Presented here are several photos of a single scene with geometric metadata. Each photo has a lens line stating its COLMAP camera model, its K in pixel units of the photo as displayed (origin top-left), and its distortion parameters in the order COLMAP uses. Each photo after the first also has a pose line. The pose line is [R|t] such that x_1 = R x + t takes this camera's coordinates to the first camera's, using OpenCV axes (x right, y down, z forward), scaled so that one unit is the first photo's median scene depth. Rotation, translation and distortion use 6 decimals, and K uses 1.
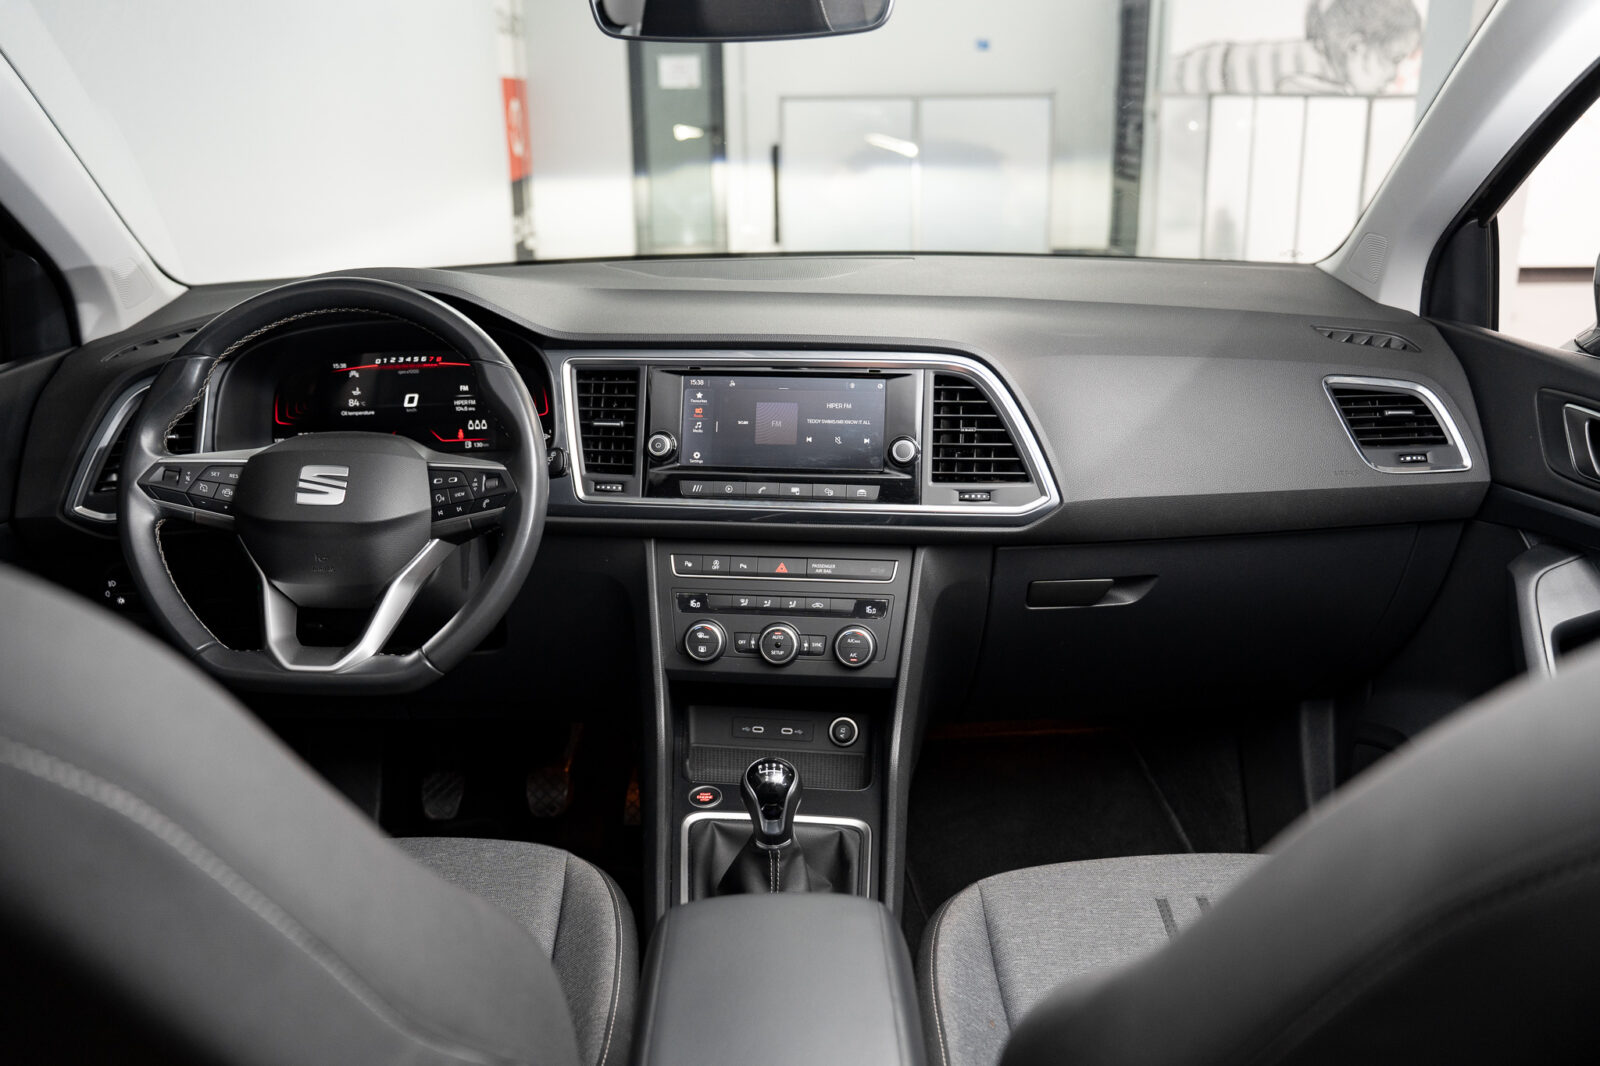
lens RADIAL K [[1286.4, 0, 800.0], [0, 1286.4, 533.0], [0, 0, 1]] dist [-0.111189, 0.082775]
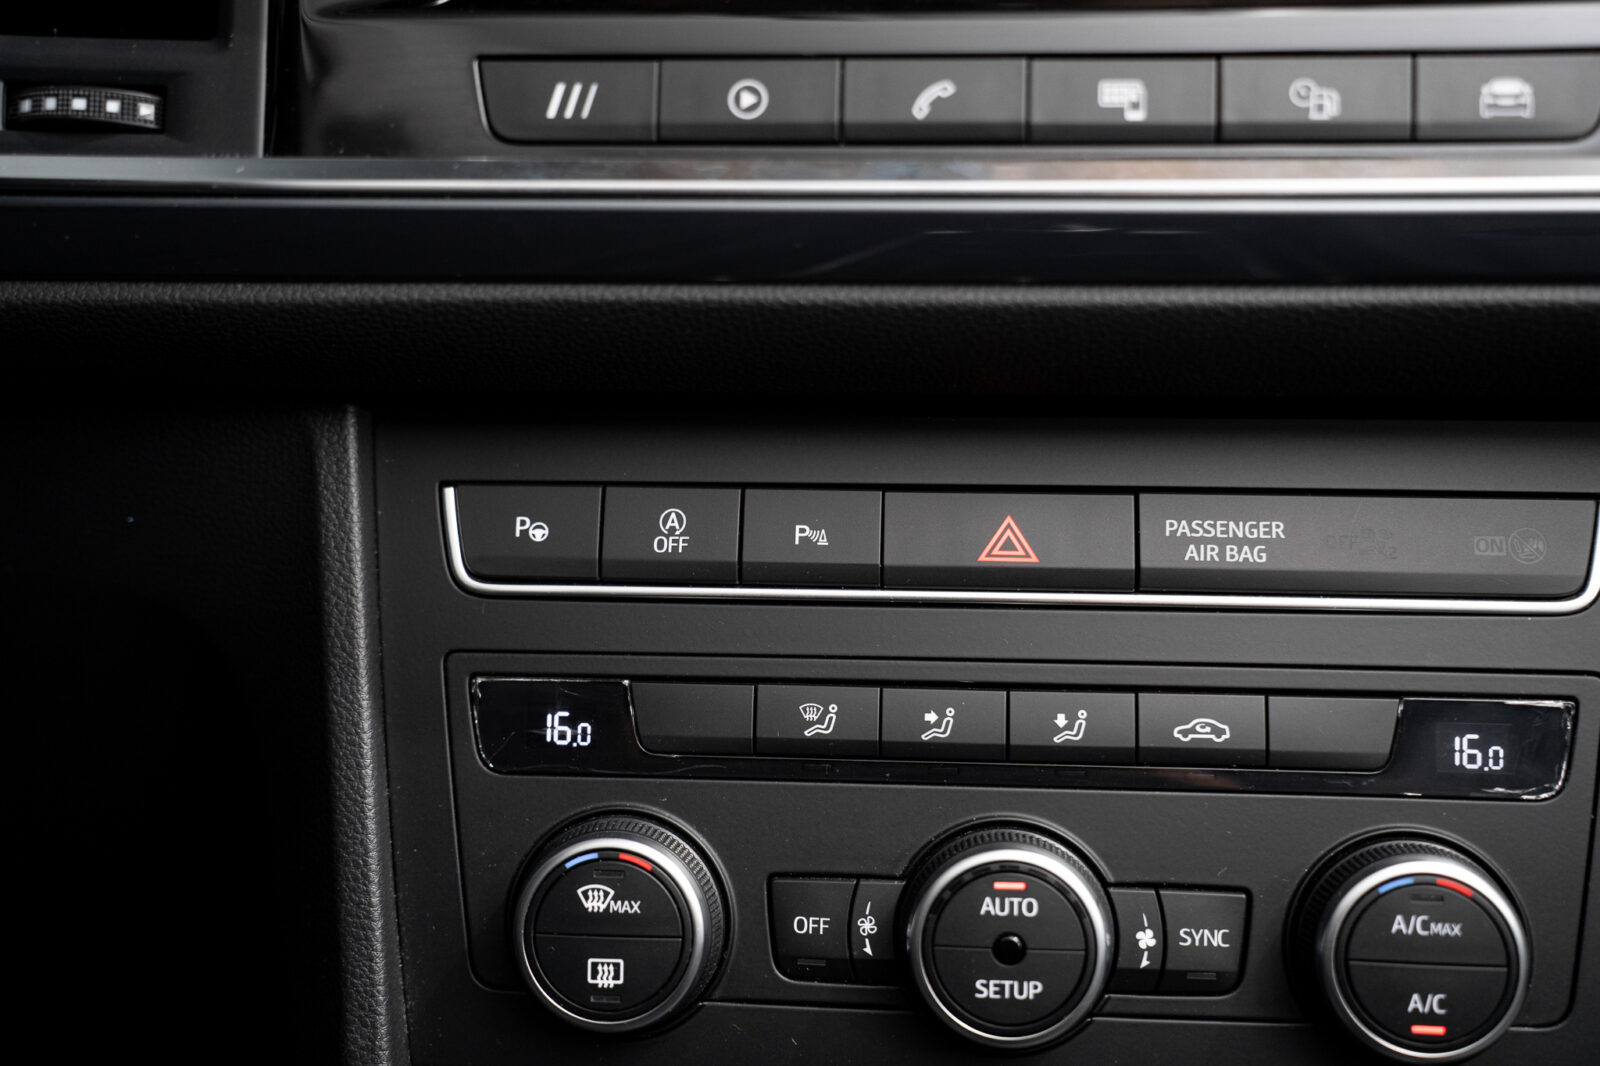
lens RADIAL K [[1740.9, 0, 800.0], [0, 1740.9, 533.0], [0, 0, 1]] dist [0.018904, 0.137403]
pose [[0.999055, -0.009954, 0.042315, -0.058197], [0.010951, 0.999666, -0.023399, 0.032227], [-0.042068, 0.023841, 0.998830, 0.746950]]
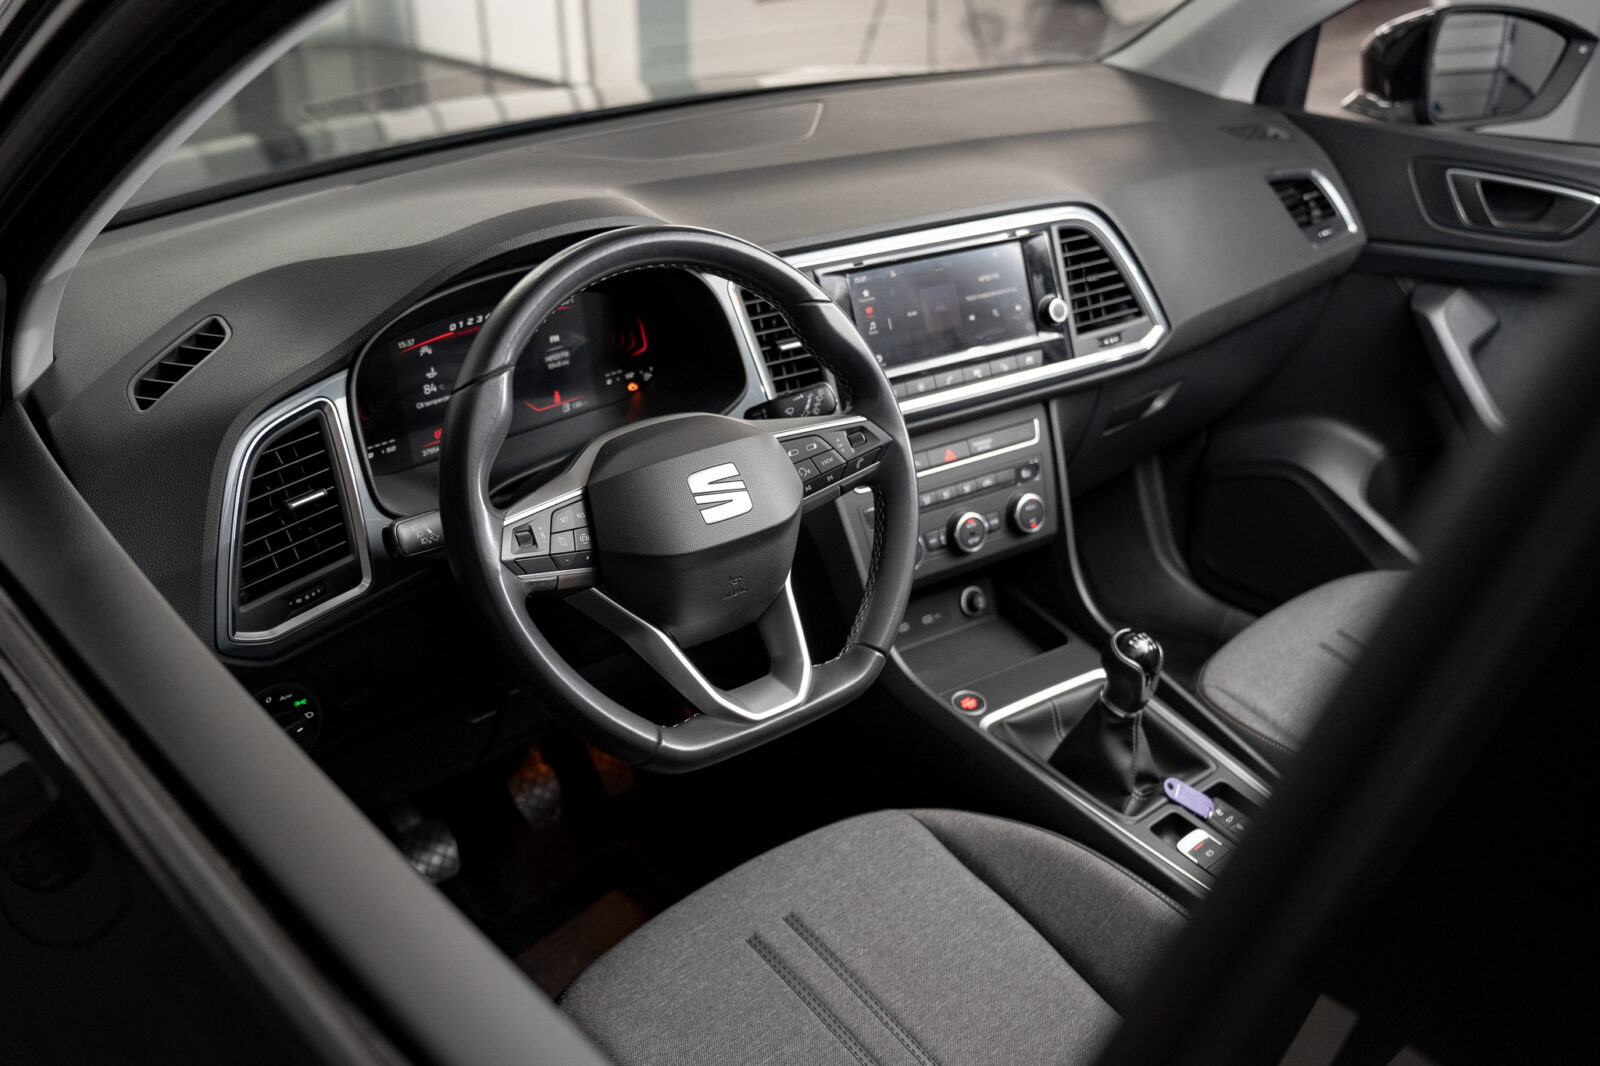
lens RADIAL K [[1445.6, 0, 800.0], [0, 1445.6, 533.0], [0, 0, 1]] dist [-0.049484, 0.002156]
pose [[0.771312, -0.282907, 0.570124, -0.743788], [0.198314, 0.958011, 0.207088, -0.165426], [-0.604772, -0.046666, 0.795031, 0.209950]]
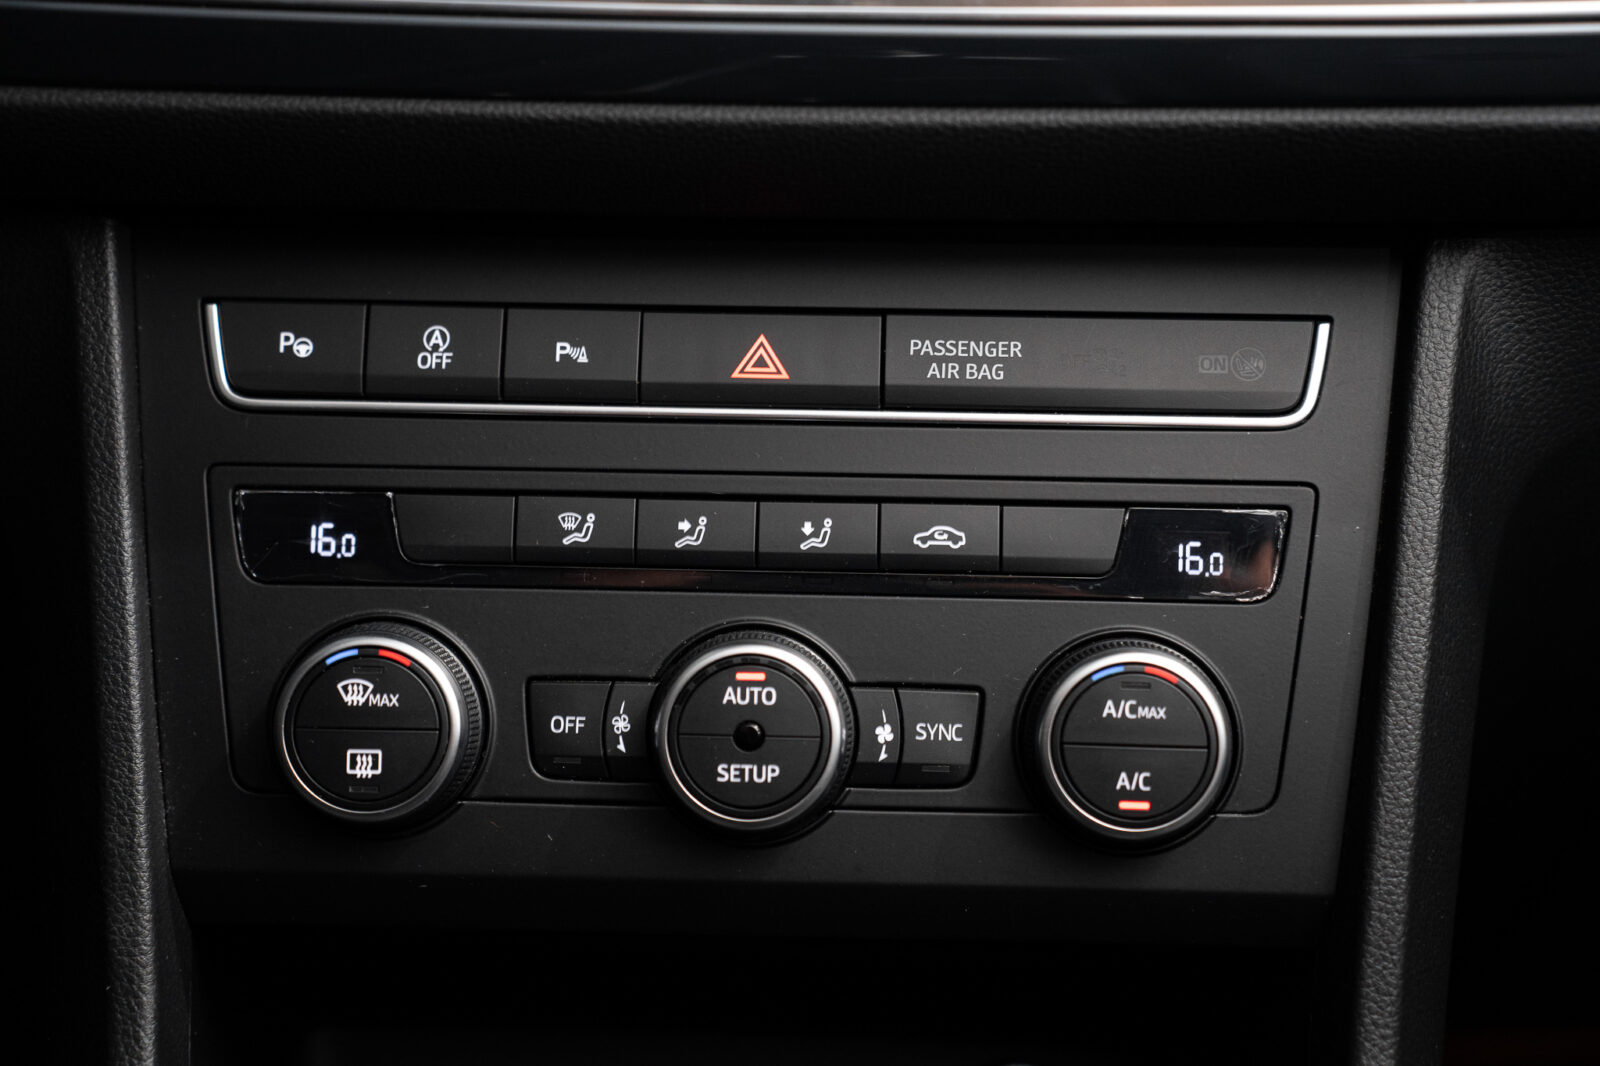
lens RADIAL K [[2282.1, 0, 800.0], [0, 2282.1, 533.0], [0, 0, 1]] dist [0.226532, 0.086207]
pose [[0.996745, -0.005085, 0.080455, -0.037990], [0.006656, 0.999792, -0.019275, 0.062903], [-0.080340, 0.019748, 0.996572, 0.646541]]
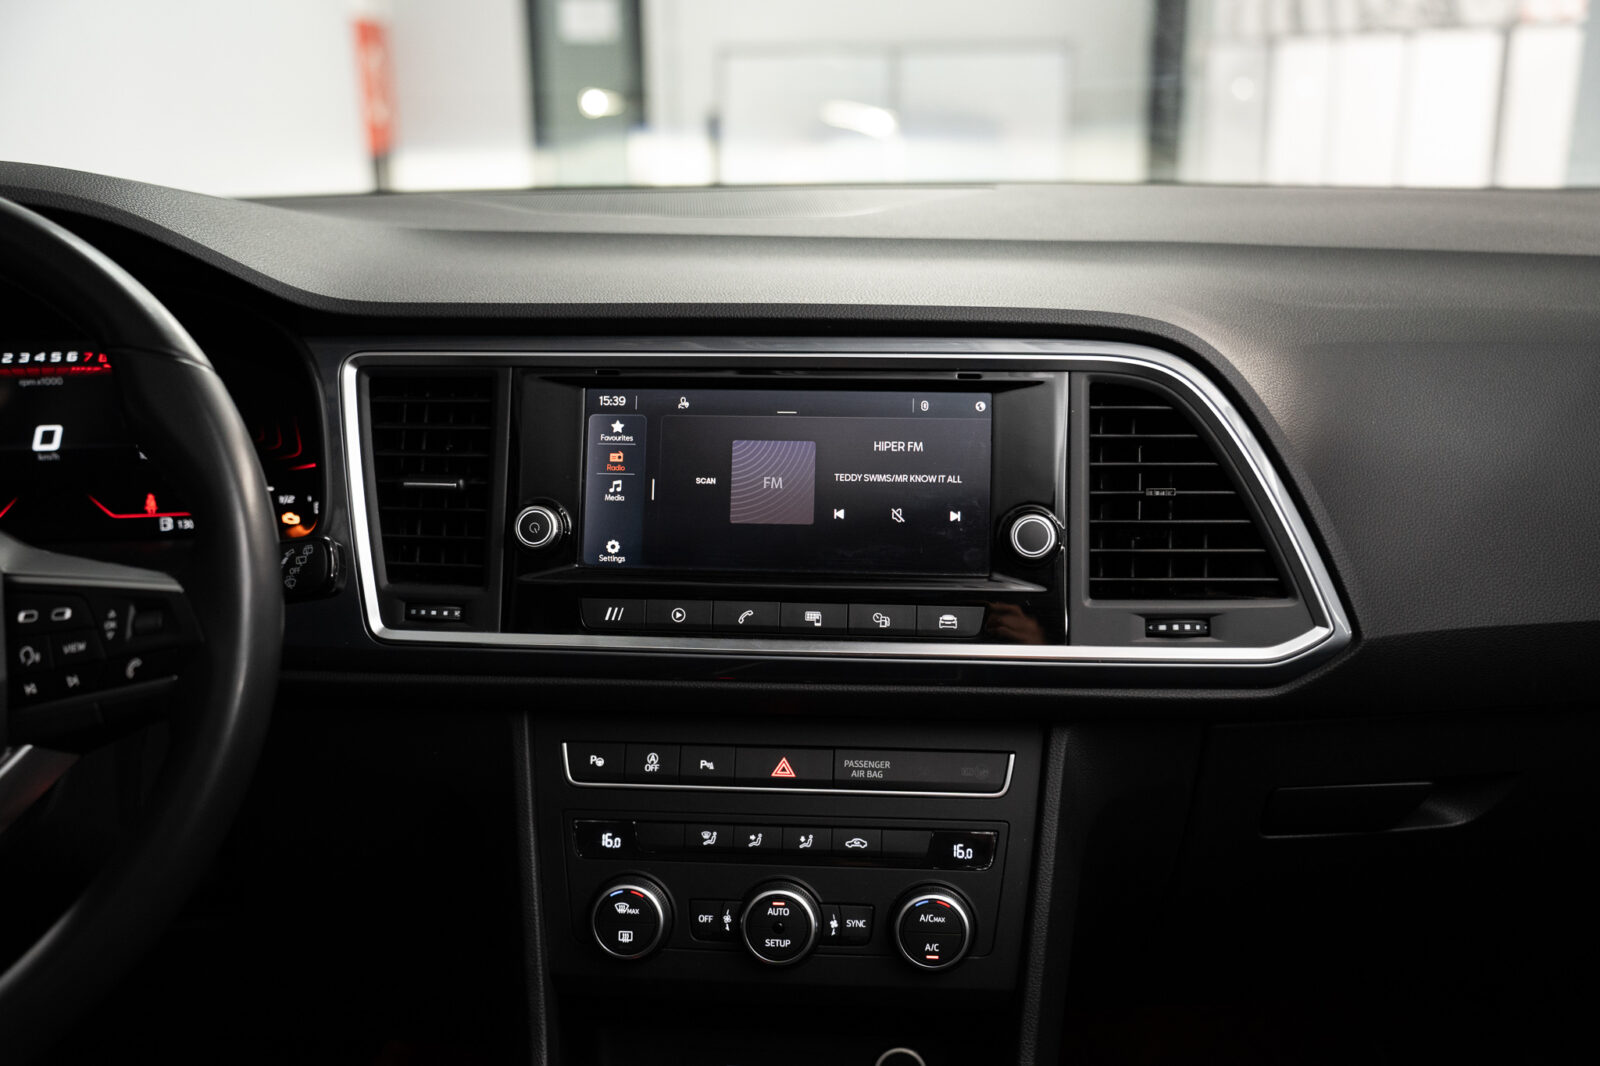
lens RADIAL K [[1573.7, 0, 800.0], [0, 1573.7, 533.0], [0, 0, 1]] dist [-0.005432, 0.114283]
pose [[0.999291, -0.007603, 0.036883, -0.030239], [0.009249, 0.998960, -0.044652, -0.037856], [-0.036505, 0.044961, 0.998322, 0.387077]]
